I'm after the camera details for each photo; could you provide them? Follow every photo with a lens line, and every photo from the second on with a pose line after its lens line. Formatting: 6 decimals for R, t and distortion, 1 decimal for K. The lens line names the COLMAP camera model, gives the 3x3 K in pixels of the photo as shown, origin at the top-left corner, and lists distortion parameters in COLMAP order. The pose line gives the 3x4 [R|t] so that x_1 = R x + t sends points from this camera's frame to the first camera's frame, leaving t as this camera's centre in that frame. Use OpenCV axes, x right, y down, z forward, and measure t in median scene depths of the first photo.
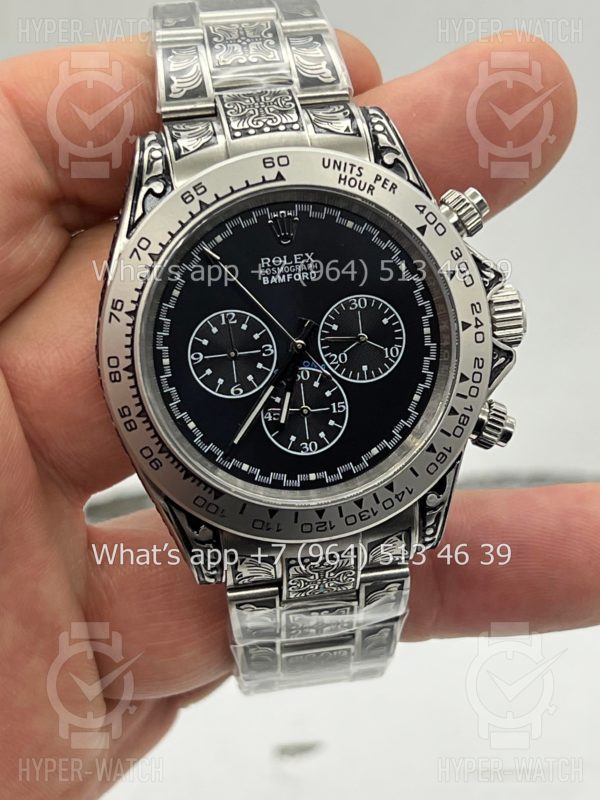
lens RADIAL K [[1833.0, 0, 300.0], [0, 1833.0, 400.0], [0, 0, 1]] dist [0.265072, 0.002737]
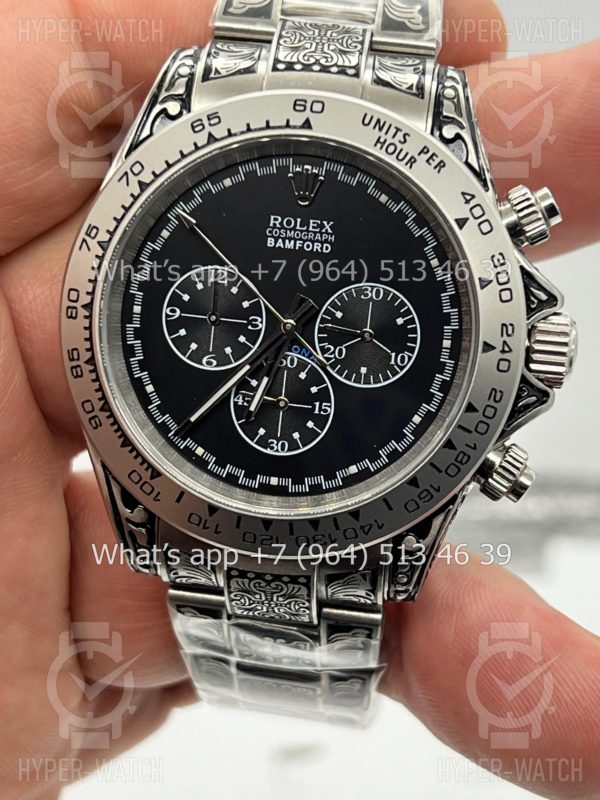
lens RADIAL K [[1833.0, 0, 300.0], [0, 1833.0, 400.0], [0, 0, 1]] dist [0.265072, 0.002737]
pose [[0.950194, 0.231396, -0.208777, 0.186904], [-0.229663, 0.972716, 0.032851, -0.025150], [0.210682, 0.016734, 0.977411, 0.174623]]
